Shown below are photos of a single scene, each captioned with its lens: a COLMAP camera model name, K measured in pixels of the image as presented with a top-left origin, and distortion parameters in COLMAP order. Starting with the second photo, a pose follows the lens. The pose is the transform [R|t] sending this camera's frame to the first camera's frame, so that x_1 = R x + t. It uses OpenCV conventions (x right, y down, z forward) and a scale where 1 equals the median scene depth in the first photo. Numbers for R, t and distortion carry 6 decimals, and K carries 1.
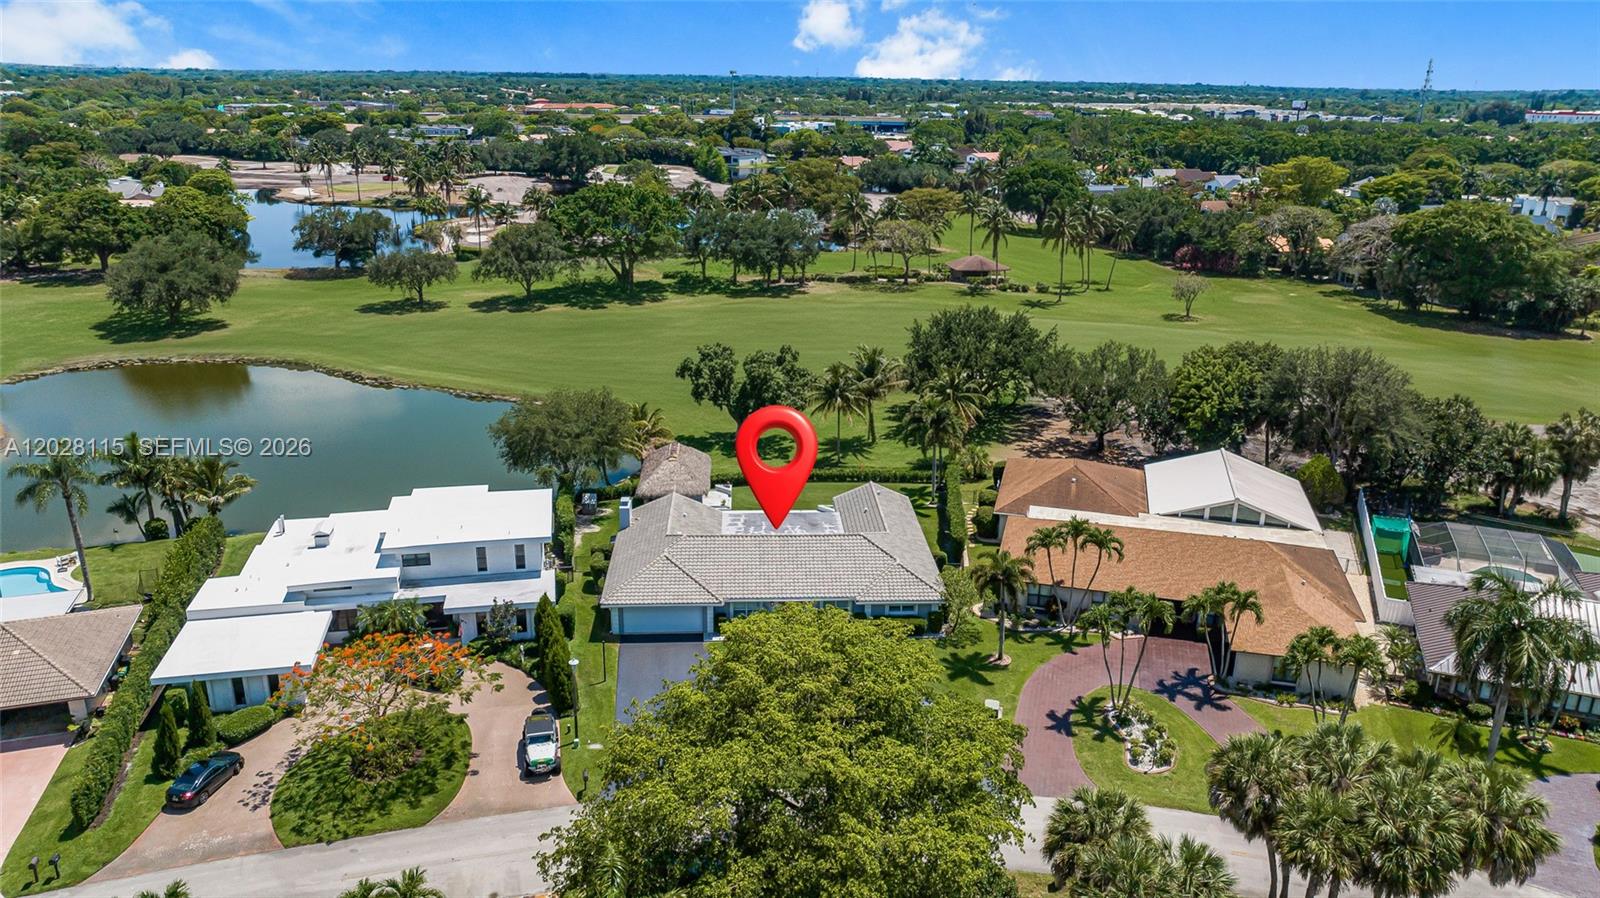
lens RADIAL K [[1129.5, 0, 801.1], [0, 1129.5, 451.7], [0, 0, 1]] dist [-0.021227, -0.000490]
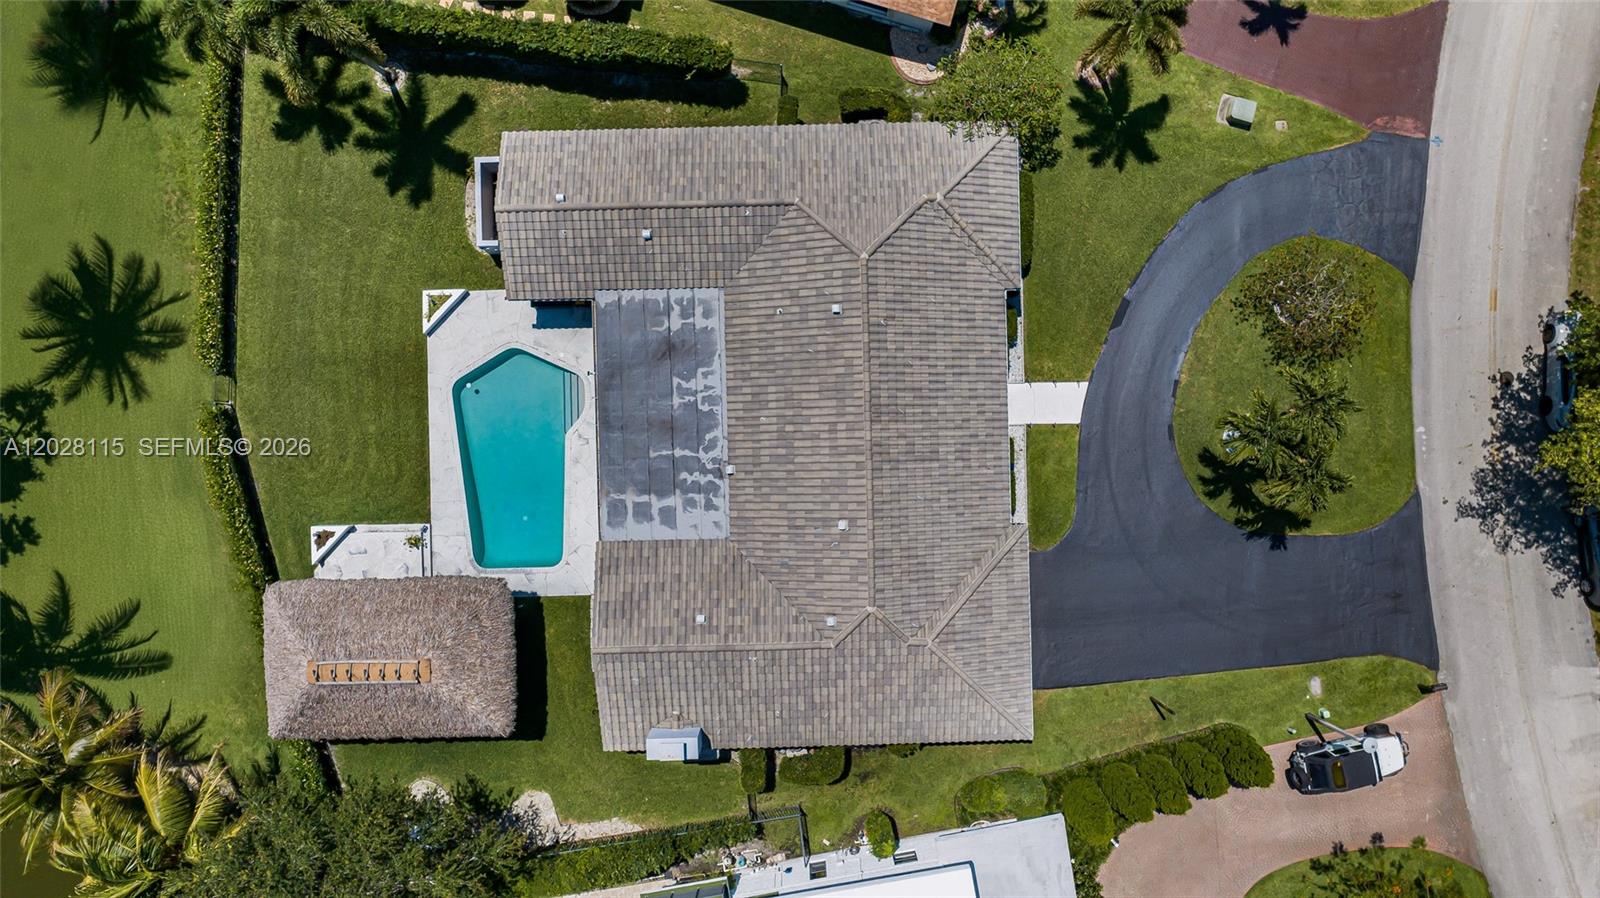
lens RADIAL K [[1129.5, 0, 801.1], [0, 1129.5, 451.7], [0, 0, 1]] dist [-0.021227, -0.000490]
pose [[0.029456, -0.999408, -0.017750, -0.011185], [0.302480, -0.008013, 0.953122, -0.194433], [-0.952700, -0.033445, 0.302065, 0.413622]]
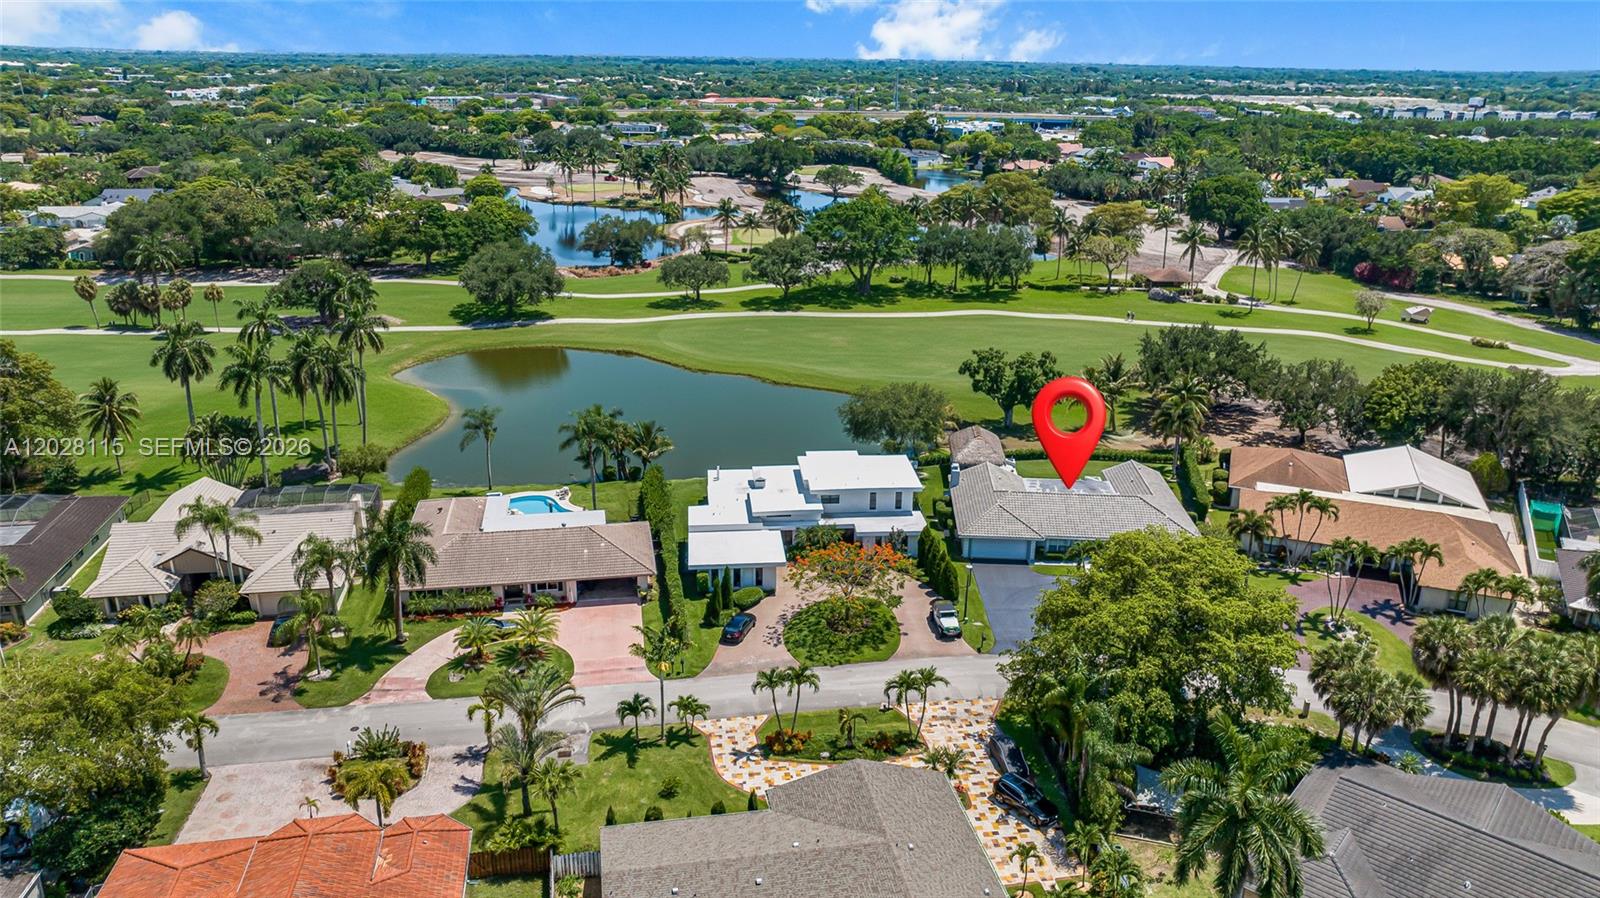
lens RADIAL K [[1131.0, 0, 800.0], [0, 1131.0, 449.0], [0, 0, 1]] dist [-0.042927, 0.049036]
pose [[0.992849, 0.038001, -0.113165, -0.096641], [-0.036706, 0.999235, 0.013501, 0.005782], [0.113591, -0.009251, 0.993484, -0.198966]]
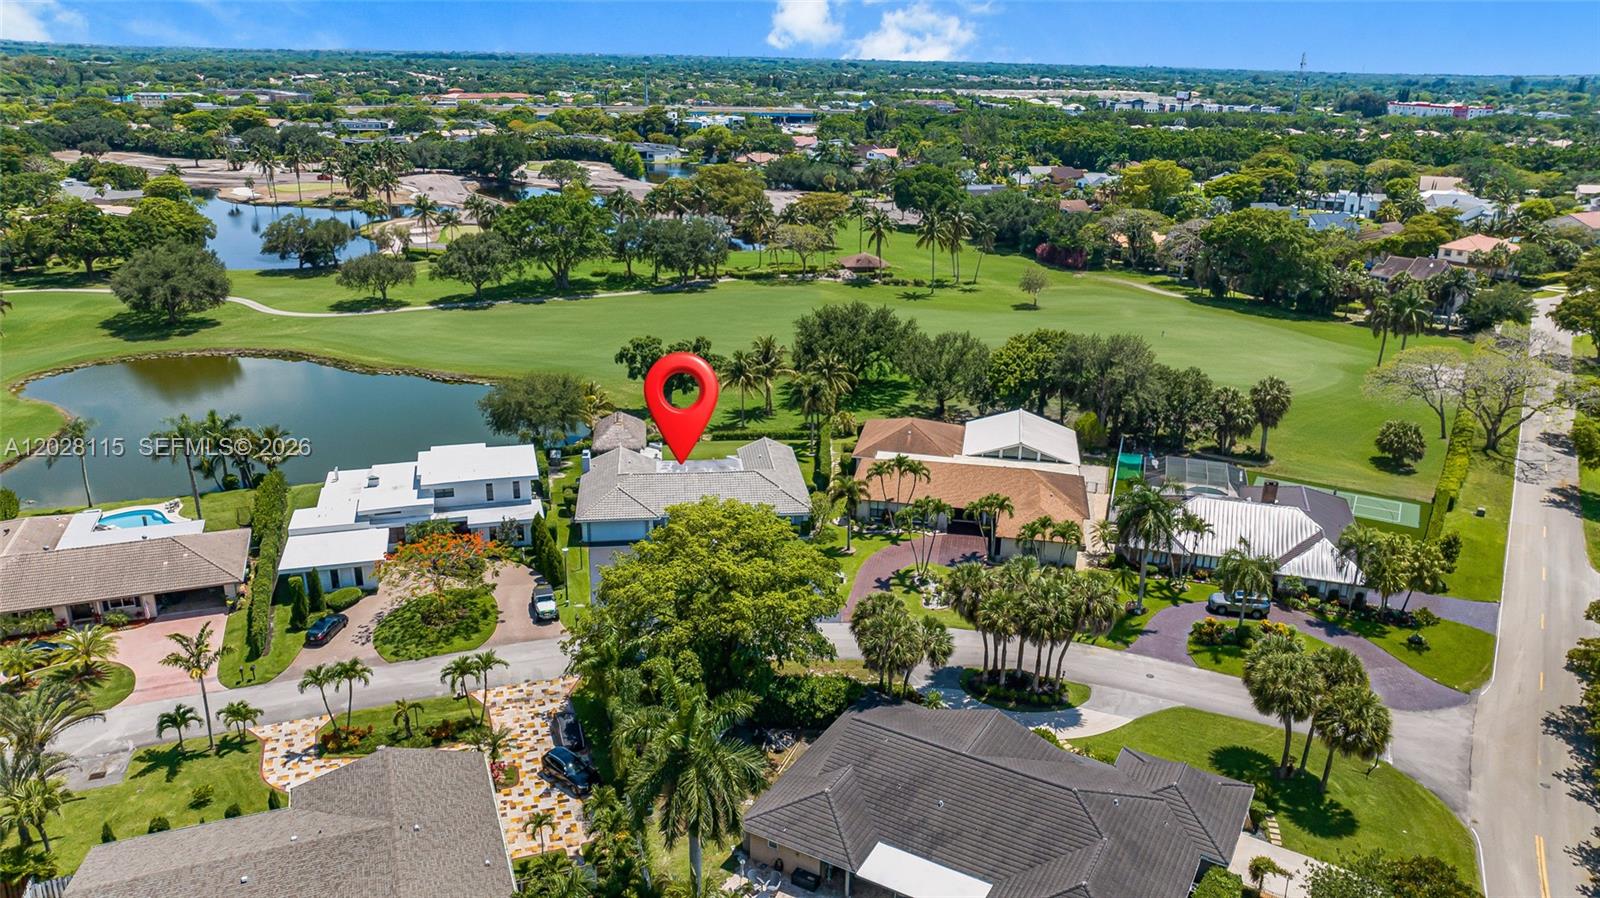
lens RADIAL K [[1129.5, 0, 801.1], [0, 1129.5, 451.7], [0, 0, 1]] dist [-0.021227, -0.000490]
pose [[0.997262, -0.020021, 0.071192, 0.004712], [0.018829, 0.999672, 0.017369, 0.011905], [-0.071517, -0.015981, 0.997311, -0.205445]]
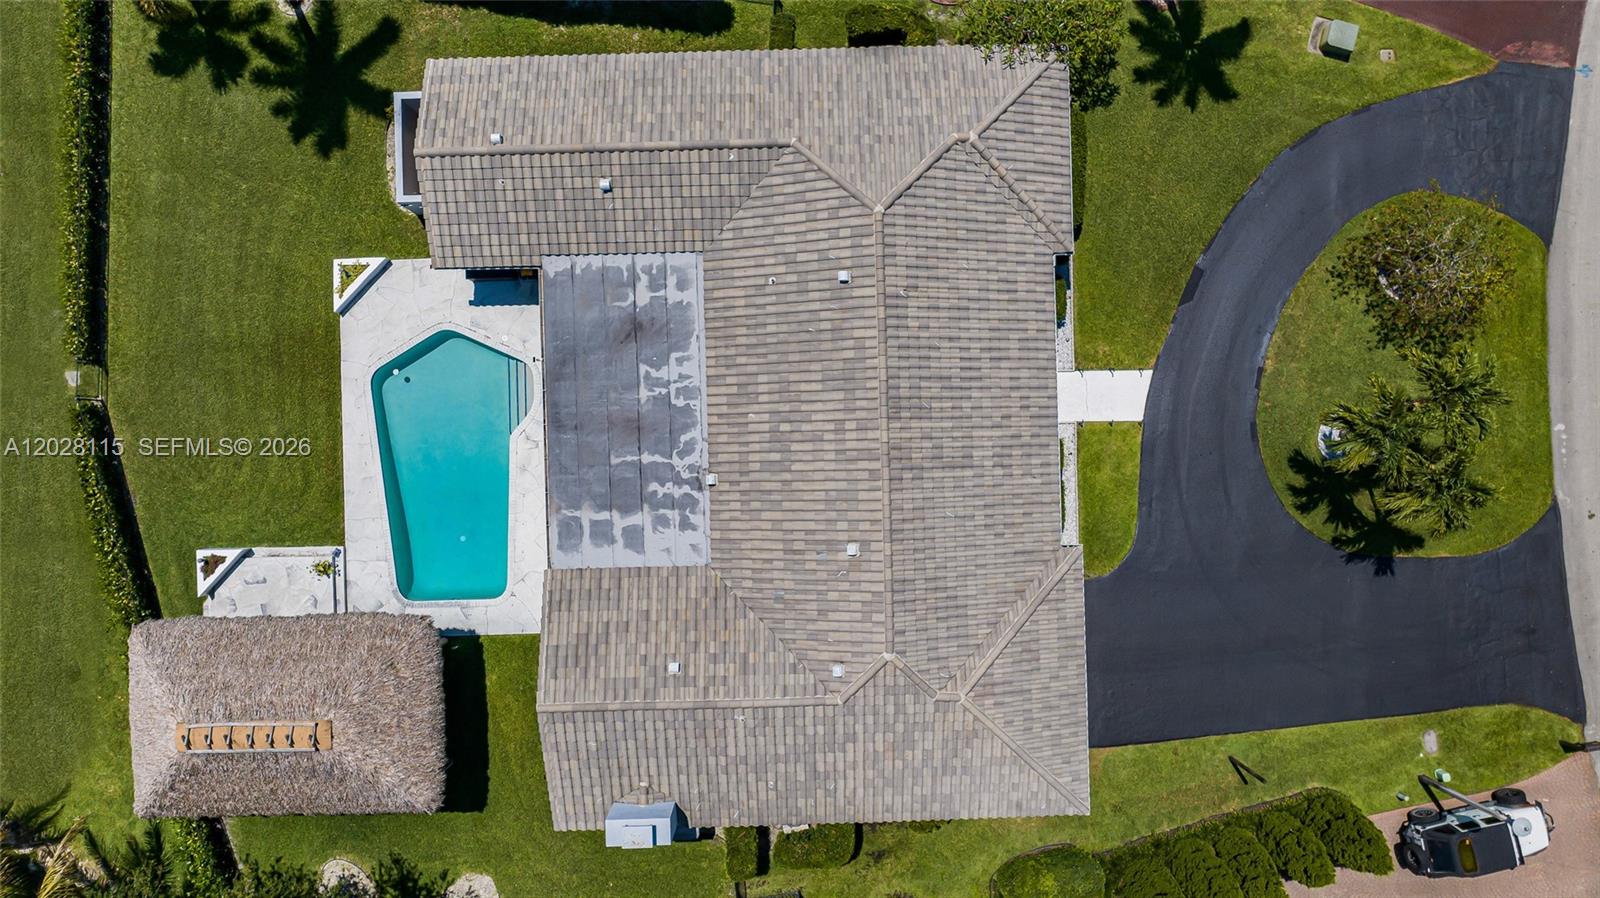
lens RADIAL K [[1129.5, 0, 801.1], [0, 1129.5, 451.7], [0, 0, 1]] dist [-0.021227, -0.000490]
pose [[0.027001, -0.999484, -0.017414, -0.011230], [0.303202, -0.008411, 0.952889, -0.147117], [-0.952544, -0.031009, 0.302819, 0.428246]]
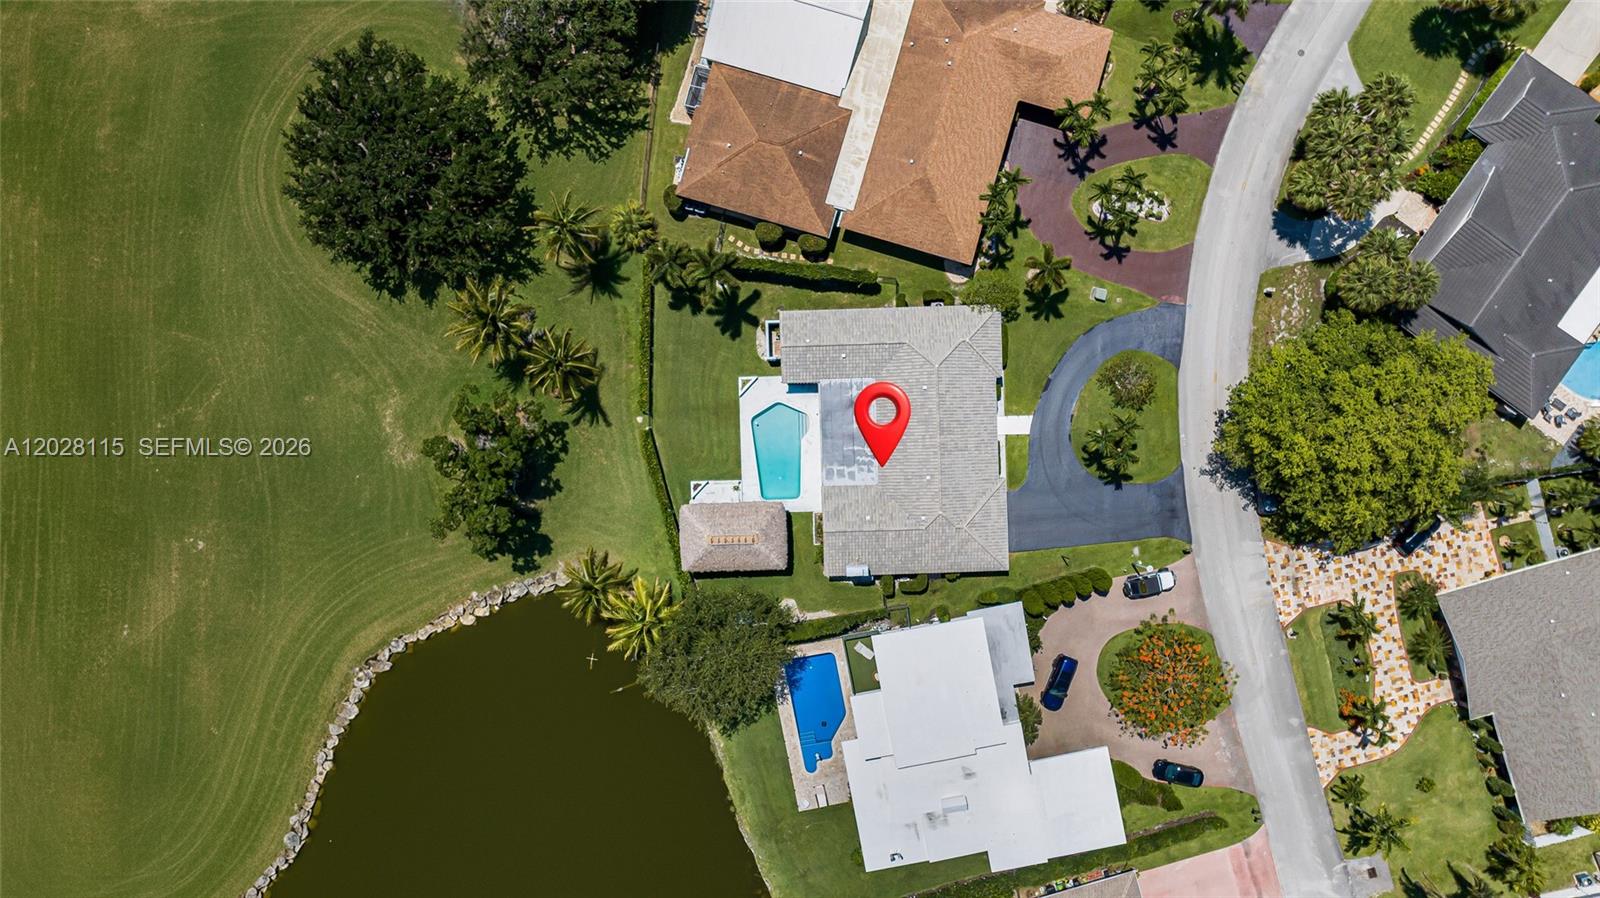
lens RADIAL K [[1129.5, 0, 801.1], [0, 1129.5, 451.7], [0, 0, 1]] dist [-0.021227, -0.000490]
pose [[0.023456, -0.999508, -0.020820, -0.007030], [0.301951, -0.012770, 0.953238, -0.527611], [-0.953035, -0.028646, 0.301503, 0.366230]]
